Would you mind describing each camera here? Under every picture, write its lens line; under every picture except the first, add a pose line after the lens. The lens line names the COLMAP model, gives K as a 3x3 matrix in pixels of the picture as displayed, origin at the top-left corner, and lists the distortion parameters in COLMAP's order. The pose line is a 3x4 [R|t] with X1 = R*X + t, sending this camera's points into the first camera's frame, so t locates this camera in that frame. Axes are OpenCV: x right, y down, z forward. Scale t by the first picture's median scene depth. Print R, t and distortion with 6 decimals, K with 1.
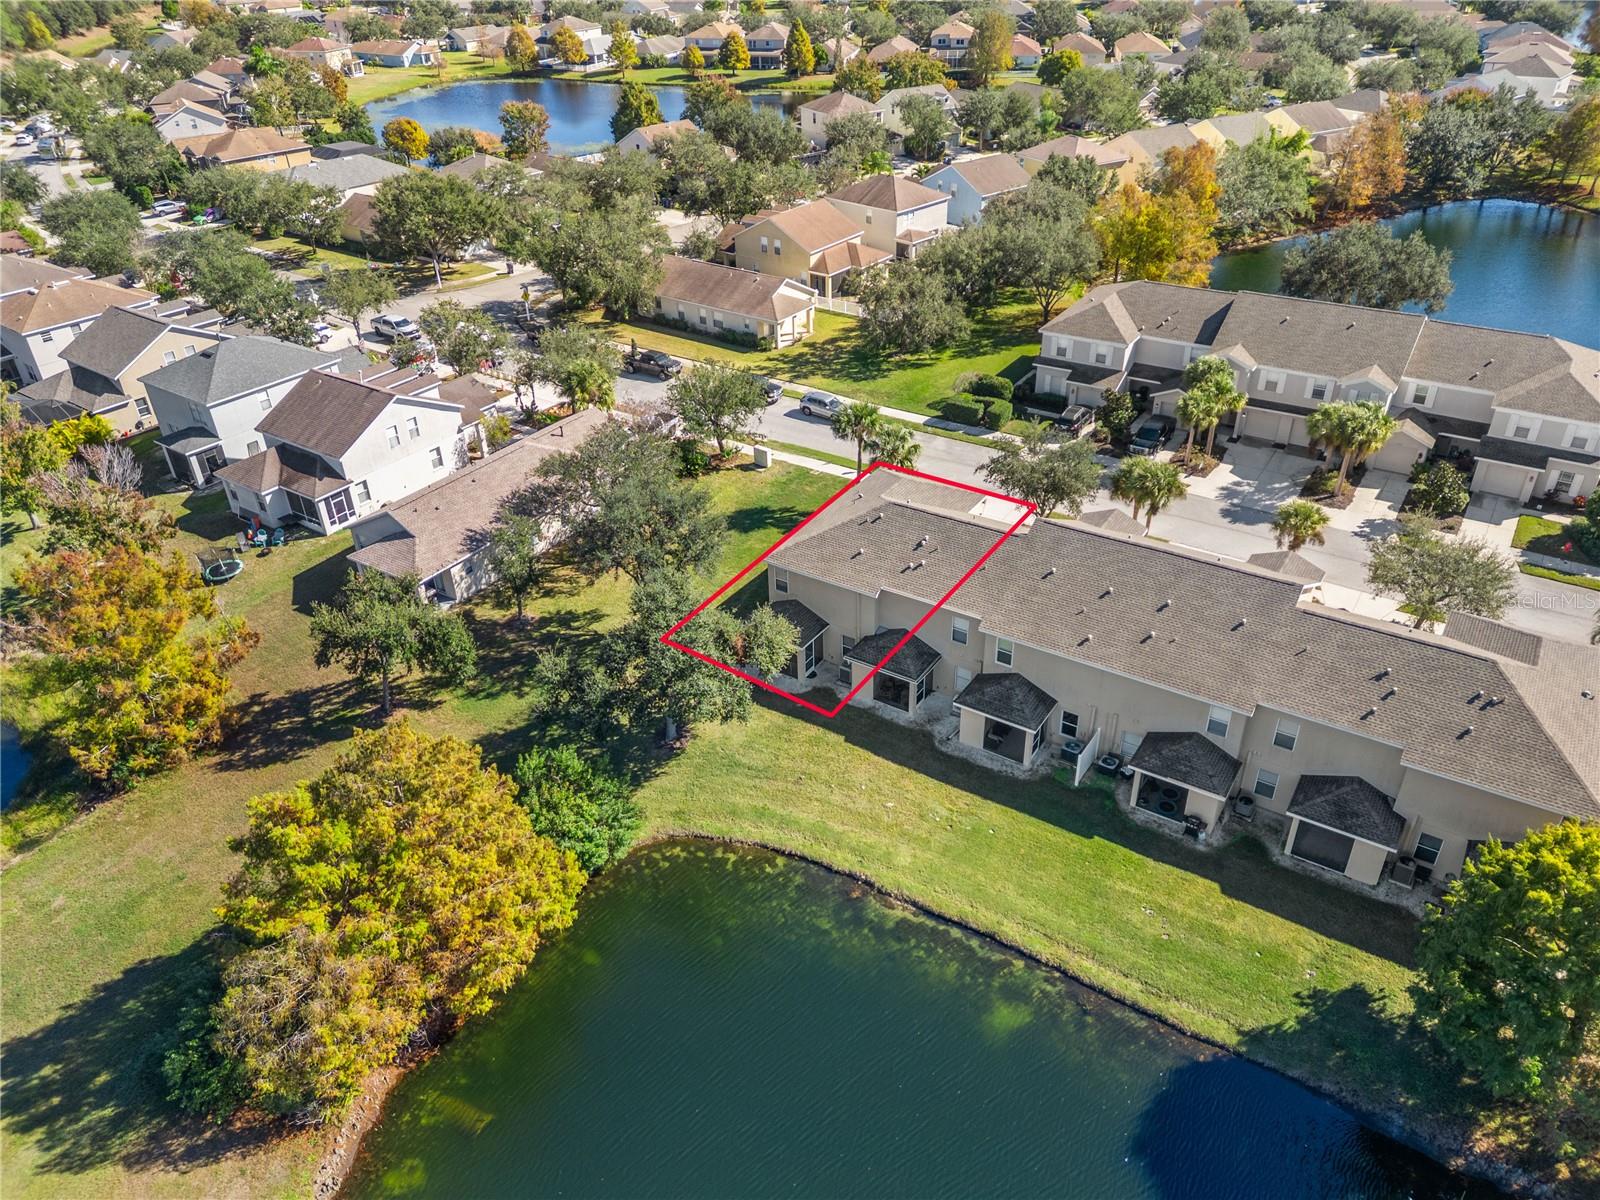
lens RADIAL K [[1069.7, 0, 822.0], [0, 1069.7, 598.2], [0, 0, 1]] dist [0.057621, -0.049740]
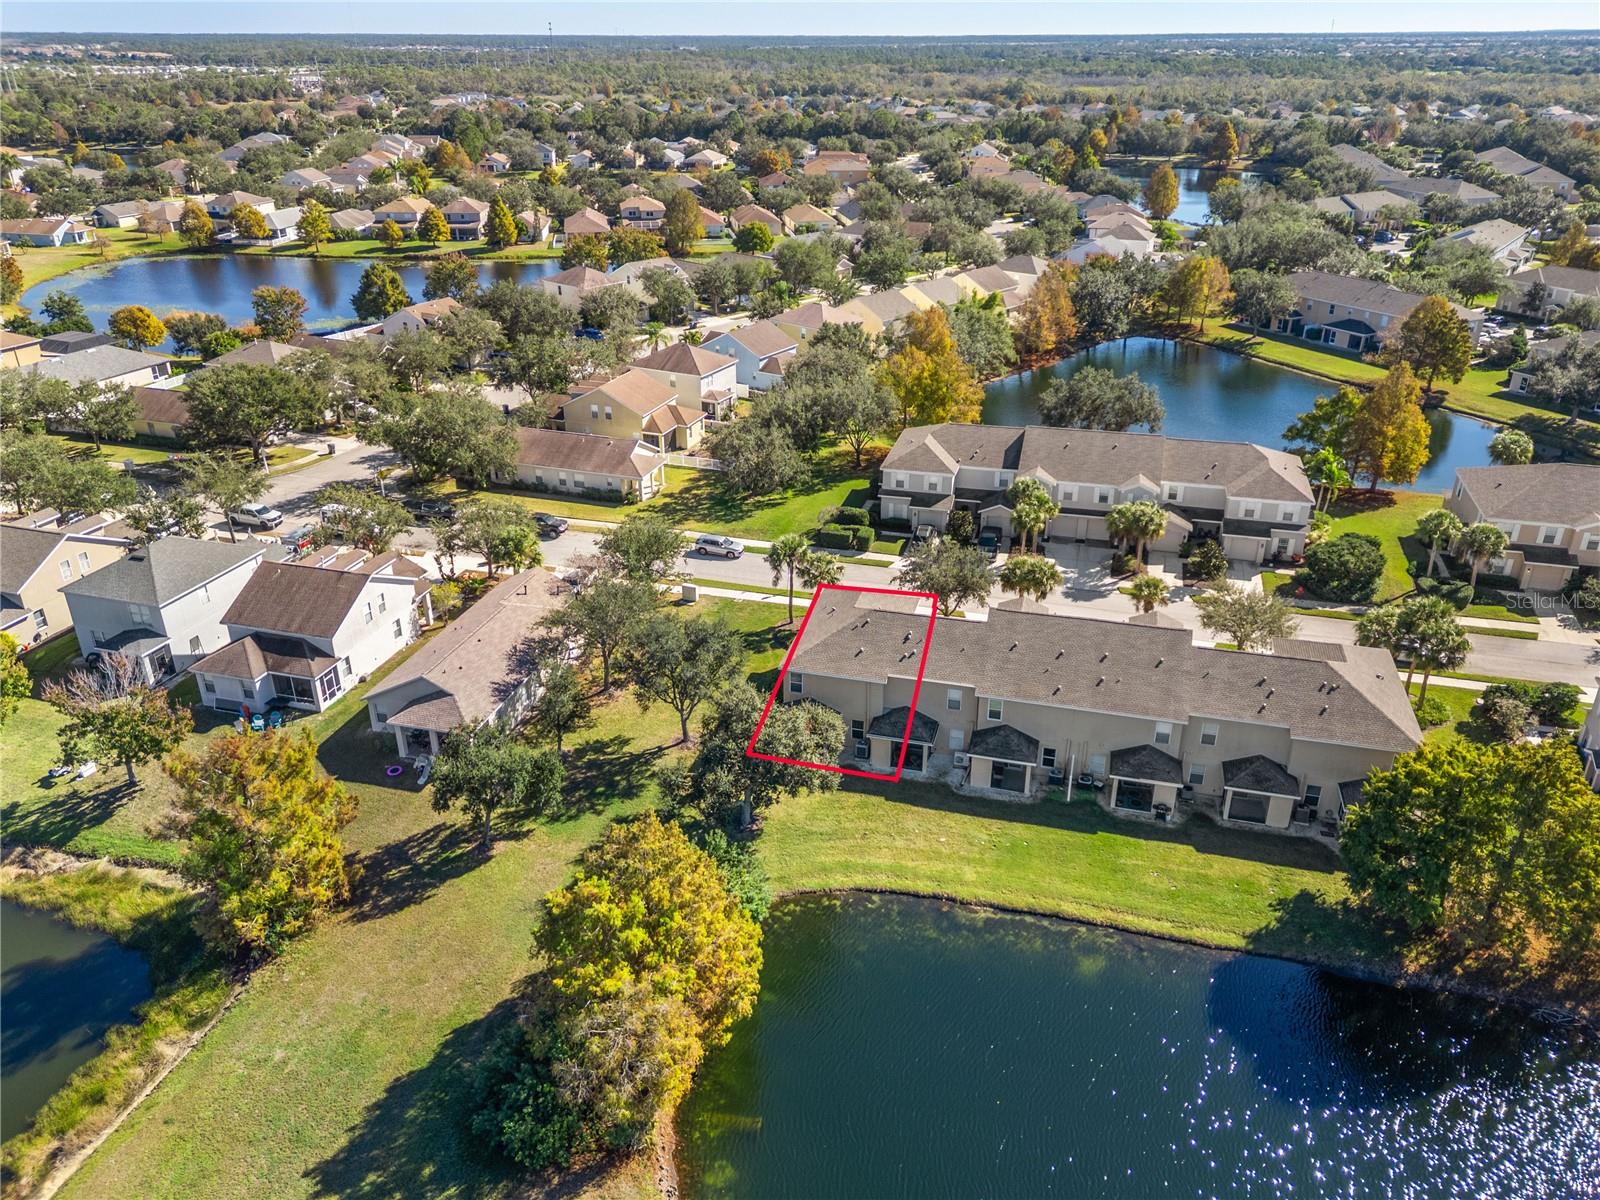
lens RADIAL K [[1069.7, 0, 822.0], [0, 1069.7, 598.2], [0, 0, 1]] dist [0.057621, -0.049740]
pose [[0.954316, -0.114638, 0.275933, -0.243209], [0.147428, 0.983890, -0.101117, 0.010720], [-0.259896, 0.137177, 0.955843, -0.140315]]
